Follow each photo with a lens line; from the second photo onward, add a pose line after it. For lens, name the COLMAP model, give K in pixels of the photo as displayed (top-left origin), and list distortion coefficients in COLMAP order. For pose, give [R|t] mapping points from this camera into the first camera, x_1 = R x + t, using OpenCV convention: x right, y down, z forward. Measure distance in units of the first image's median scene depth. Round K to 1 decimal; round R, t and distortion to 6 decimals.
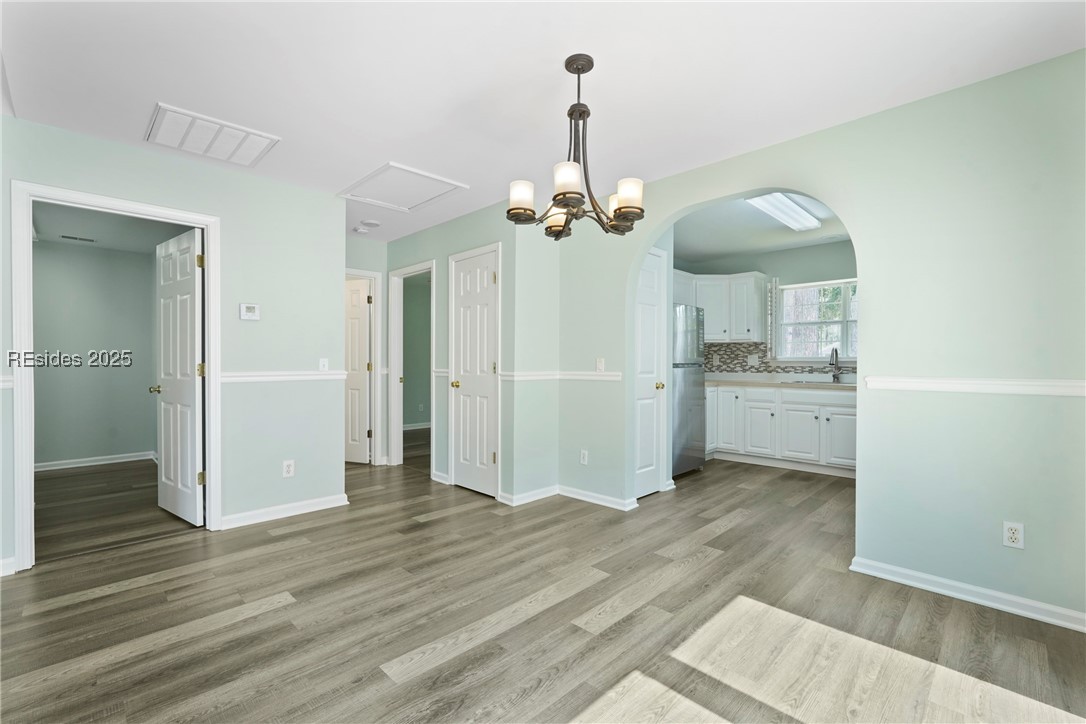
lens RADIAL K [[479.4, 0, 539.7], [0, 479.4, 365.2], [0, 0, 1]] dist [-0.013457, 0.007483]
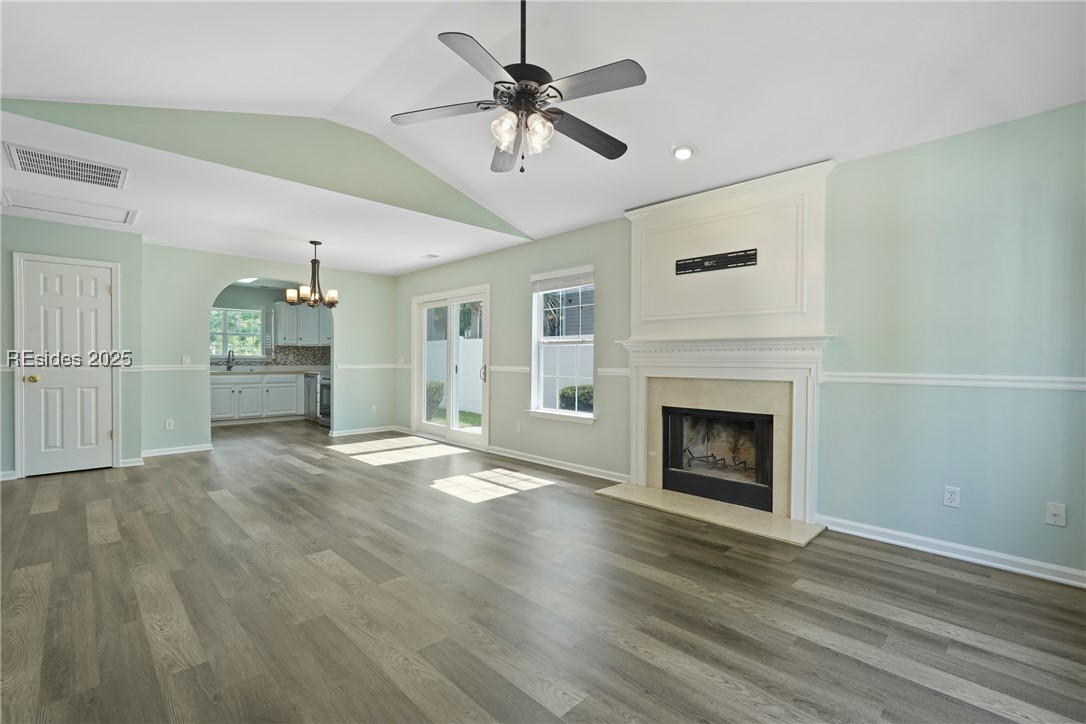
lens RADIAL K [[479.4, 0, 539.3], [0, 479.4, 365.7], [0, 0, 1]] dist [-0.013457, 0.007483]
pose [[0.015711, -0.010398, 0.999823, -2.284839], [0.001288, 0.999945, 0.010379, 0.004722], [-0.999876, 0.001124, 0.015724, -0.224106]]
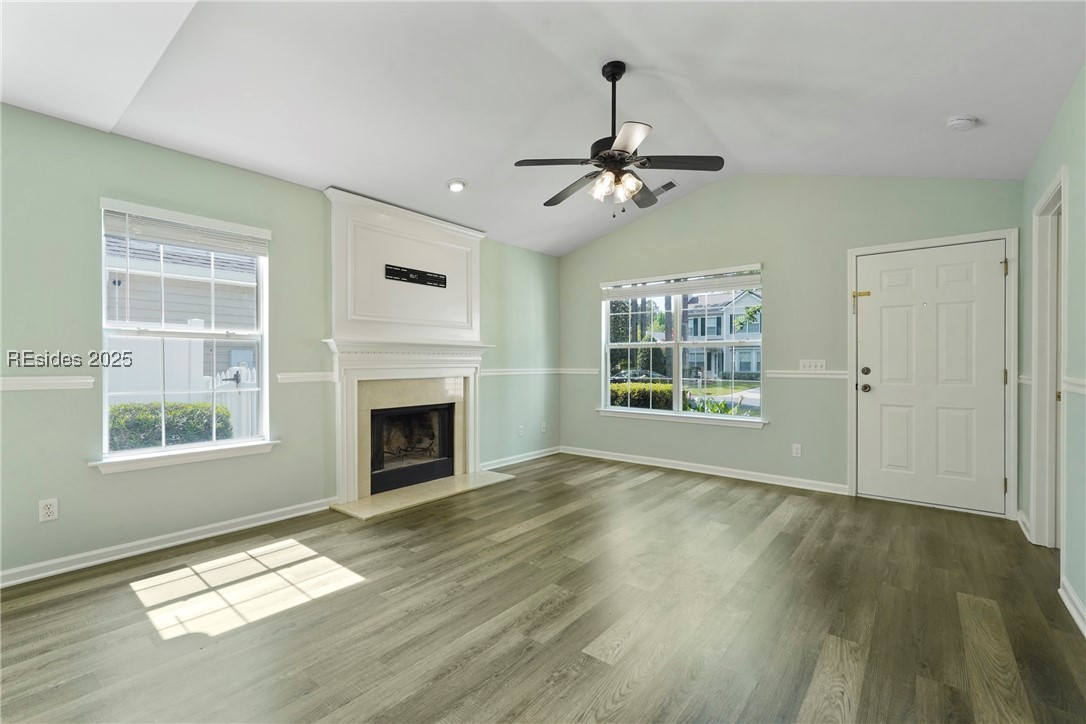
lens RADIAL K [[479.4, 0, 540.6], [0, 479.4, 364.7], [0, 0, 1]] dist [-0.013457, 0.007483]
pose [[-0.994724, -0.000308, -0.102588, -0.903366], [-0.001397, 0.999943, 0.010546, -0.006676], [0.102579, 0.010634, -0.994668, 1.143106]]
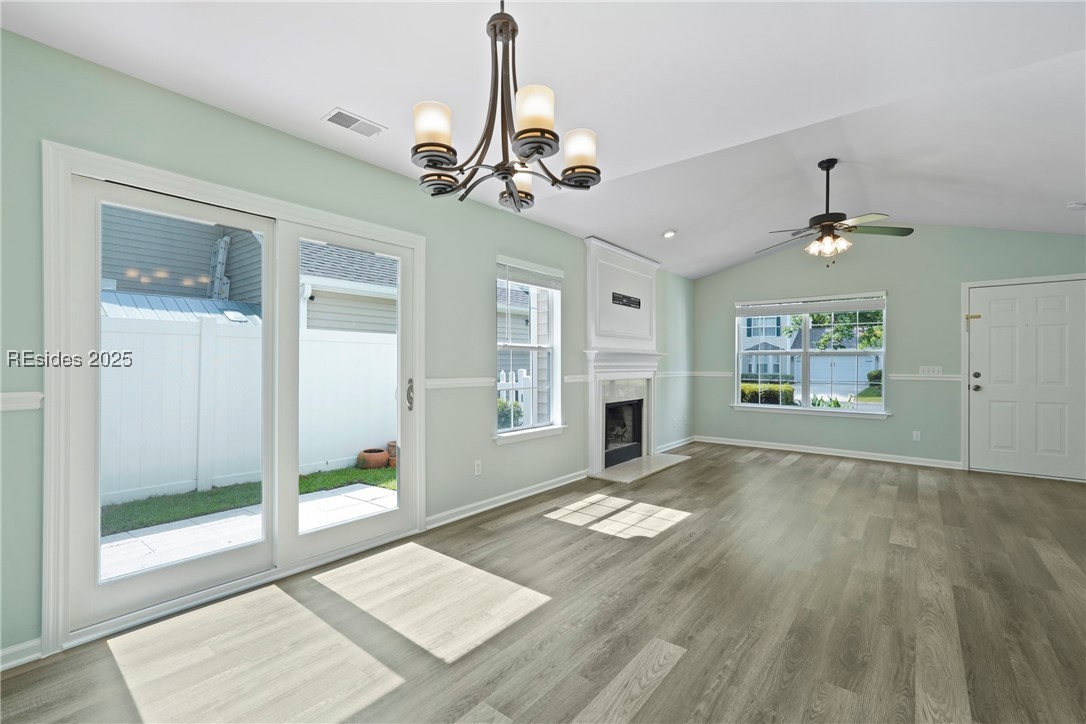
lens RADIAL K [[479.4, 0, 540.7], [0, 479.4, 363.8], [0, 0, 1]] dist [-0.013457, 0.007483]
pose [[-0.994020, -0.003917, -0.109129, 0.095593], [-0.004662, 0.999968, 0.006570, -0.027075], [0.109100, 0.007039, -0.994006, 1.594437]]
